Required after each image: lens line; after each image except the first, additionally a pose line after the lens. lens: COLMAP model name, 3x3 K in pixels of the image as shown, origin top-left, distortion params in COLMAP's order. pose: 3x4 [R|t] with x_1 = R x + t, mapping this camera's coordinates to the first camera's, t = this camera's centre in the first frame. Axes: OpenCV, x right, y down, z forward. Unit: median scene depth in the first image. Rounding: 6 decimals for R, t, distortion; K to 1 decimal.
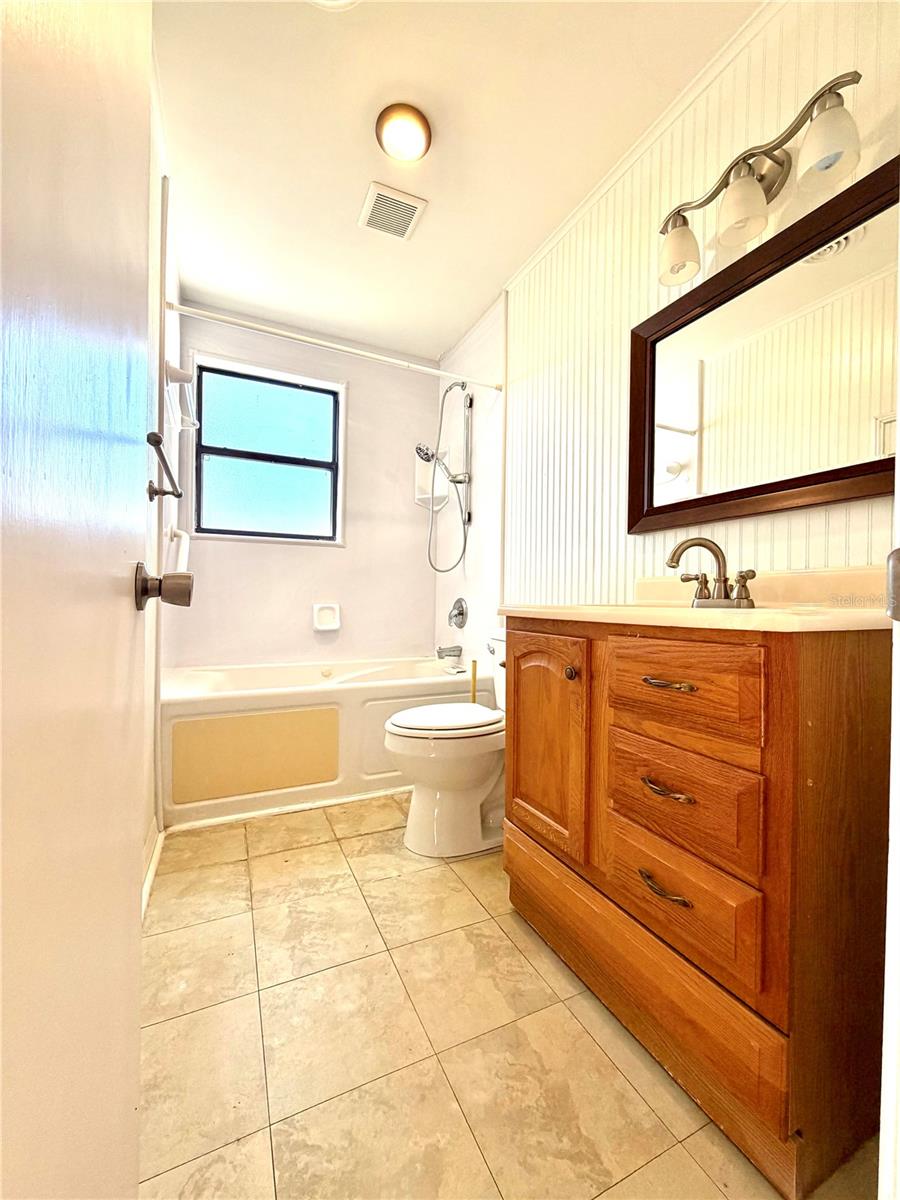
lens RADIAL K [[482.2, 0, 452.4], [0, 482.2, 603.4], [0, 0, 1]] dist [-0.002488, 0.001128]
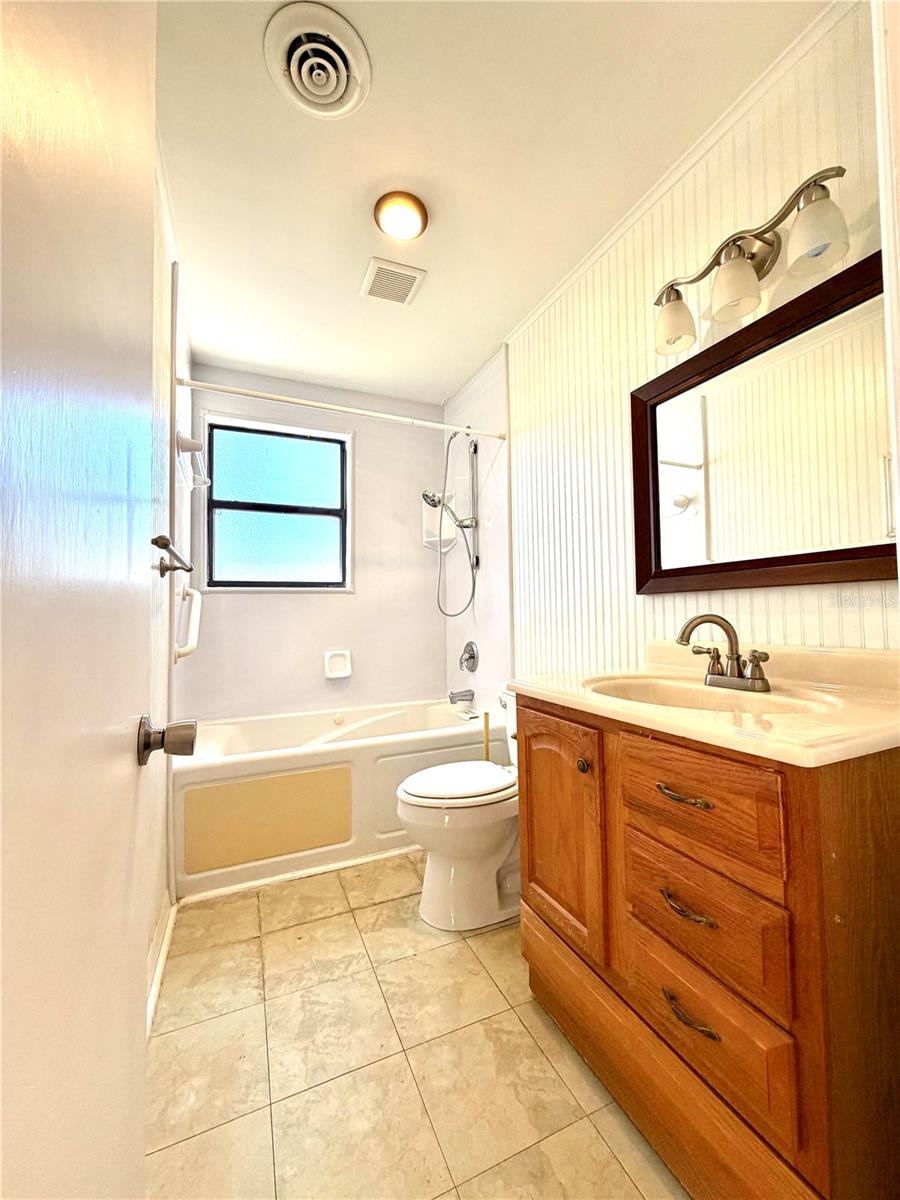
lens RADIAL K [[482.2, 0, 453.0], [0, 482.2, 601.0], [0, 0, 1]] dist [-0.002488, 0.001128]
pose [[0.999287, -0.029741, -0.023253, 0.011220], [0.028689, 0.998605, -0.044323, -0.109119], [0.024539, 0.043625, 0.998747, 0.002024]]
